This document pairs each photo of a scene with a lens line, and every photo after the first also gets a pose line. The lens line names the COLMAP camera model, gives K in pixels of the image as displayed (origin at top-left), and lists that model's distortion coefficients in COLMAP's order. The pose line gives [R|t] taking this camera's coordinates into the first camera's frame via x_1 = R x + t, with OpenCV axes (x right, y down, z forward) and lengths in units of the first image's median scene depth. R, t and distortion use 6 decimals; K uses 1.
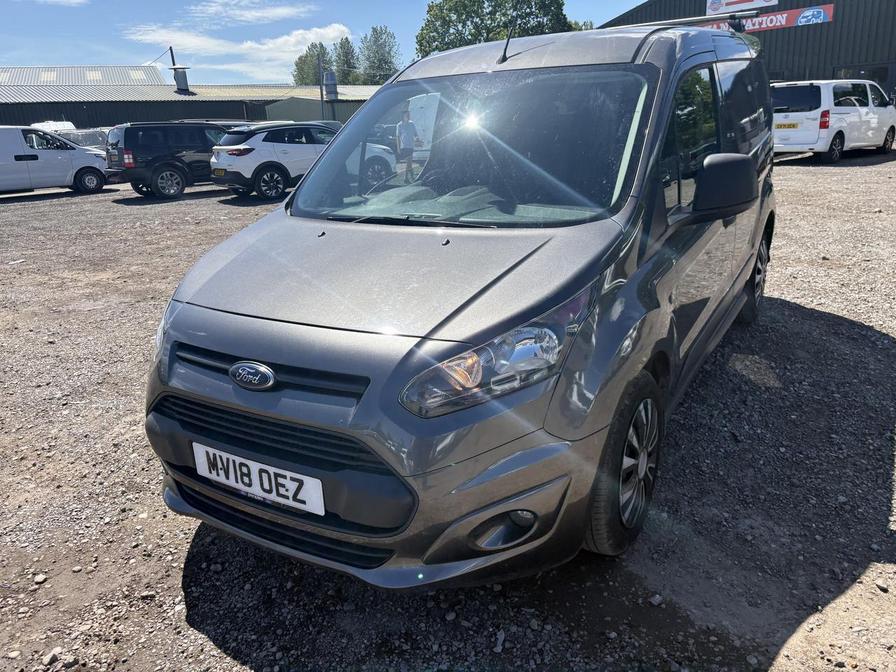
lens RADIAL K [[692.4, 0, 448.0], [0, 692.4, 336.0], [0, 0, 1]] dist [0.080609, -0.114337]
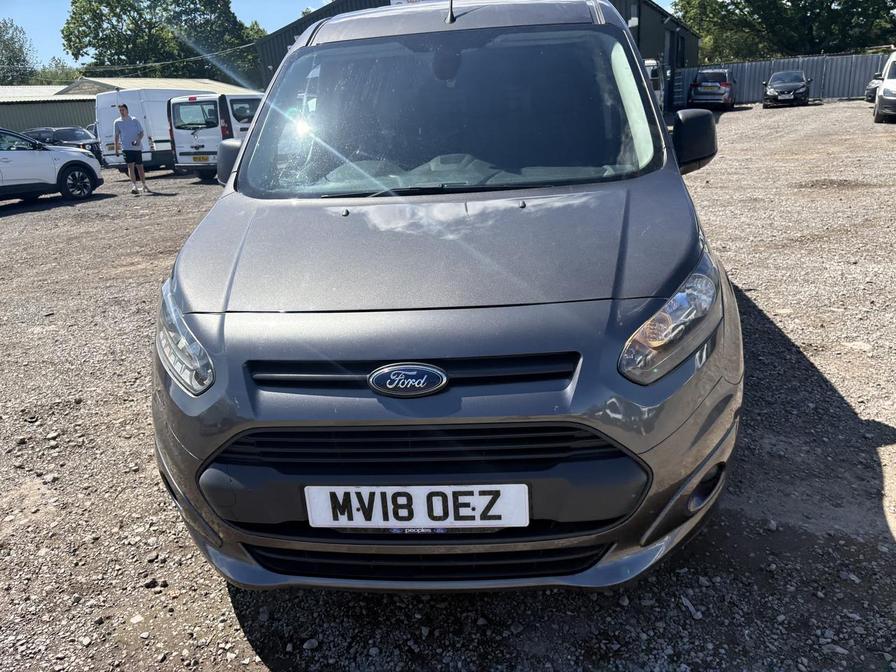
lens RADIAL K [[692.4, 0, 448.0], [0, 692.4, 336.0], [0, 0, 1]] dist [0.080609, -0.114337]
pose [[0.893026, -0.152604, 0.423340, -0.548353], [0.155645, 0.987427, 0.027615, -0.007070], [-0.422232, 0.041230, 0.905550, 0.250780]]
